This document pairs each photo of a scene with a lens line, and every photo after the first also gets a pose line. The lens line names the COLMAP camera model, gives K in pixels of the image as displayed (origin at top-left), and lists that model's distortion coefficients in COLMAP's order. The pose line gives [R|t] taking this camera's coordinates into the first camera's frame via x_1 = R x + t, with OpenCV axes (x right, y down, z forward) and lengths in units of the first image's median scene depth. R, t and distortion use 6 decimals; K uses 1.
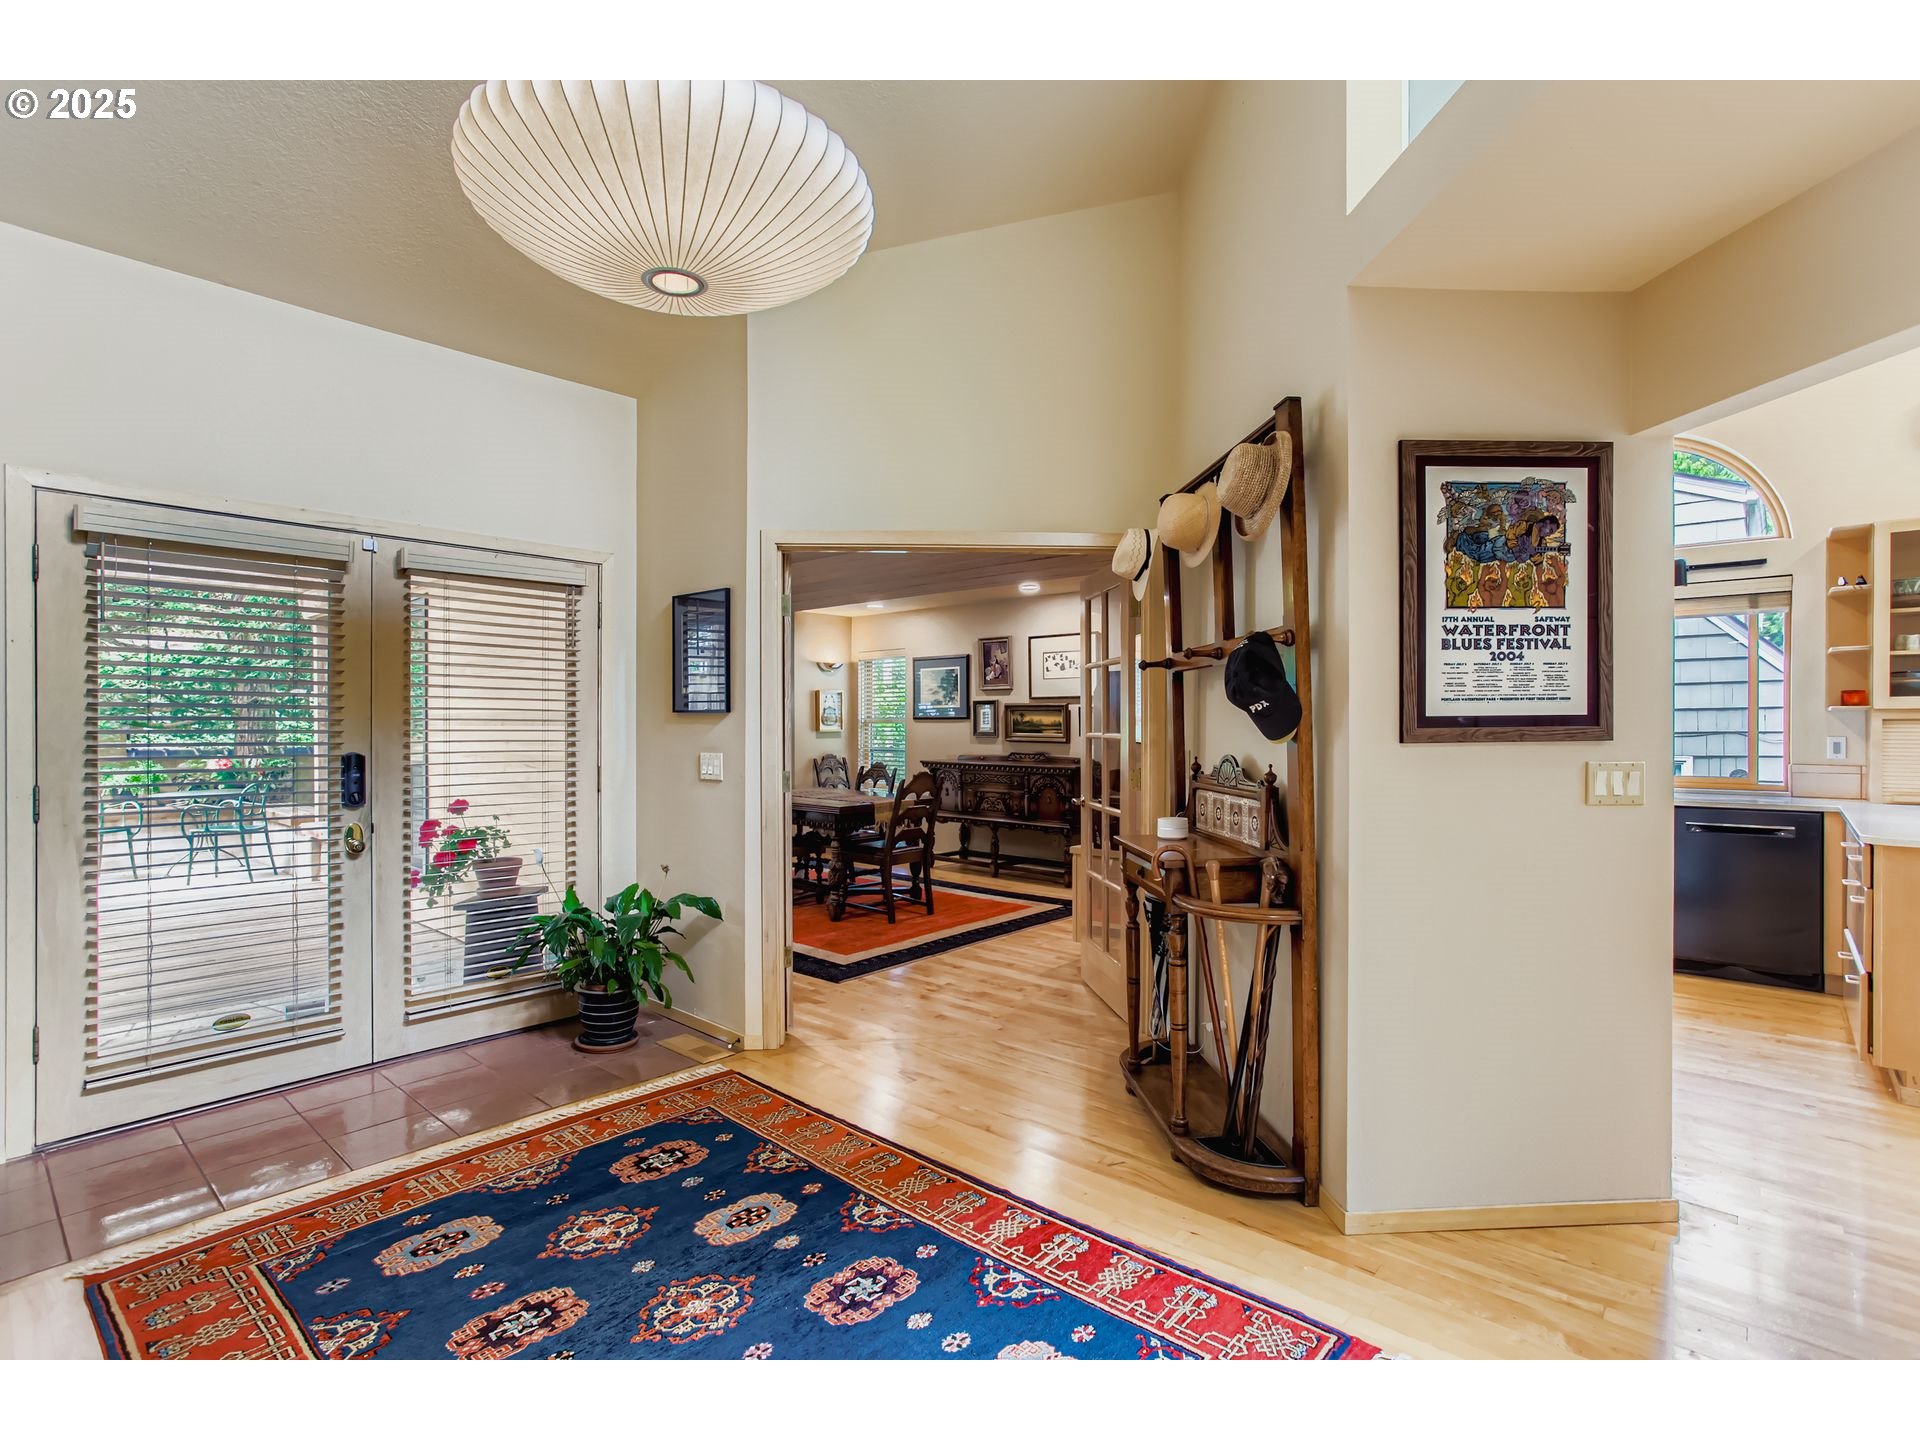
lens RADIAL K [[928.4, 0, 960.0], [0, 928.4, 720.0], [0, 0, 1]] dist [-0.018942, 0.000606]
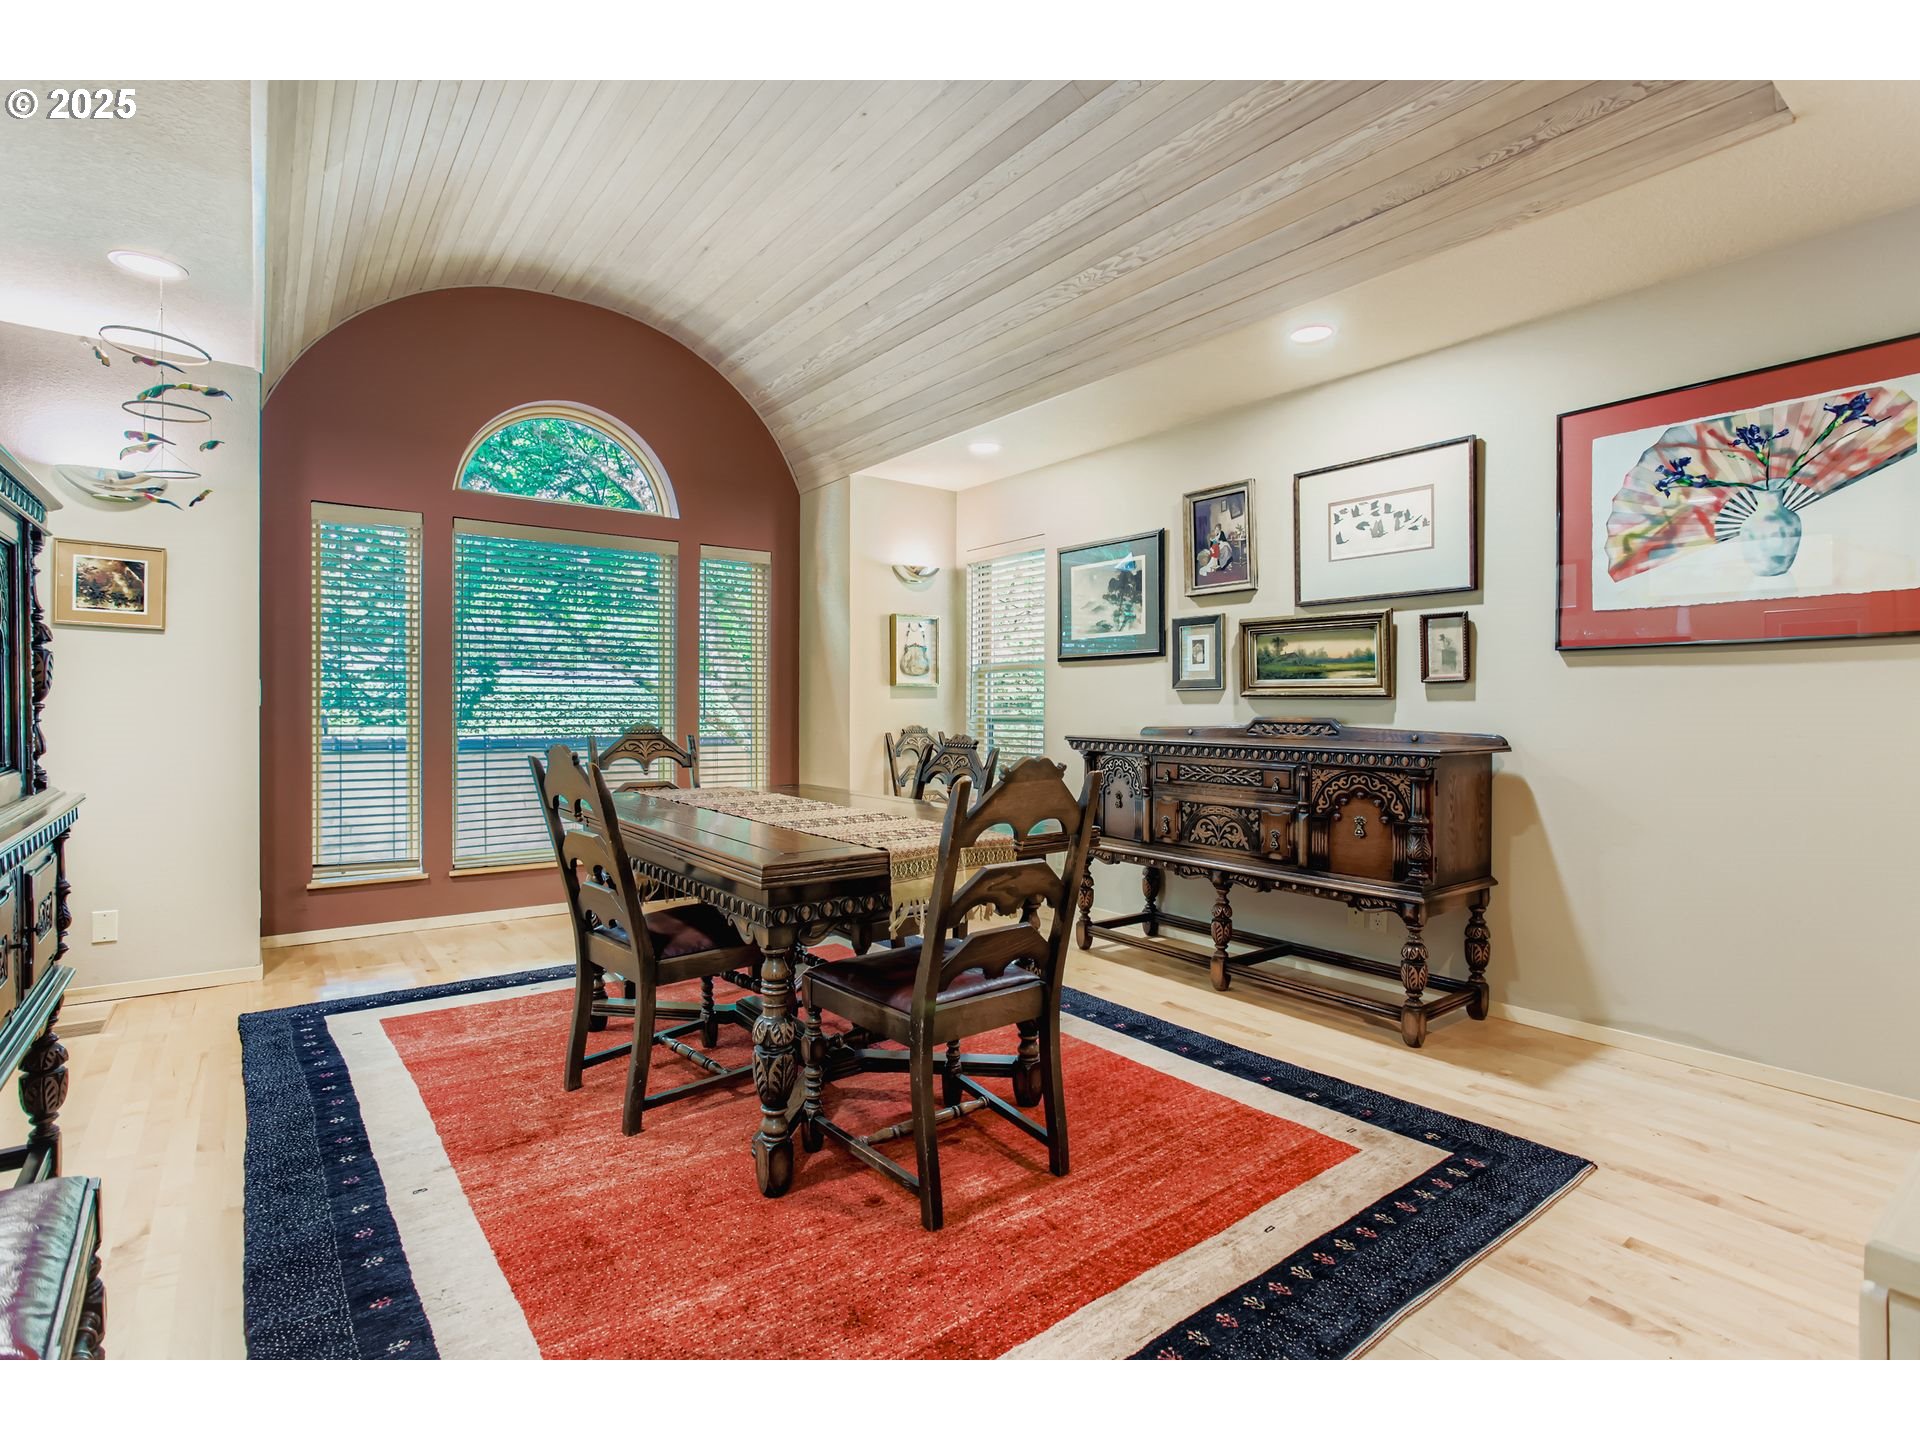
lens RADIAL K [[928.4, 0, 960.0], [0, 928.4, 720.0], [0, 0, 1]] dist [-0.018942, 0.000606]
pose [[0.981293, 0.004469, -0.192469, -0.001940], [-0.001444, 0.999873, 0.015855, 0.027418], [0.192515, -0.015281, 0.981175, 0.496672]]
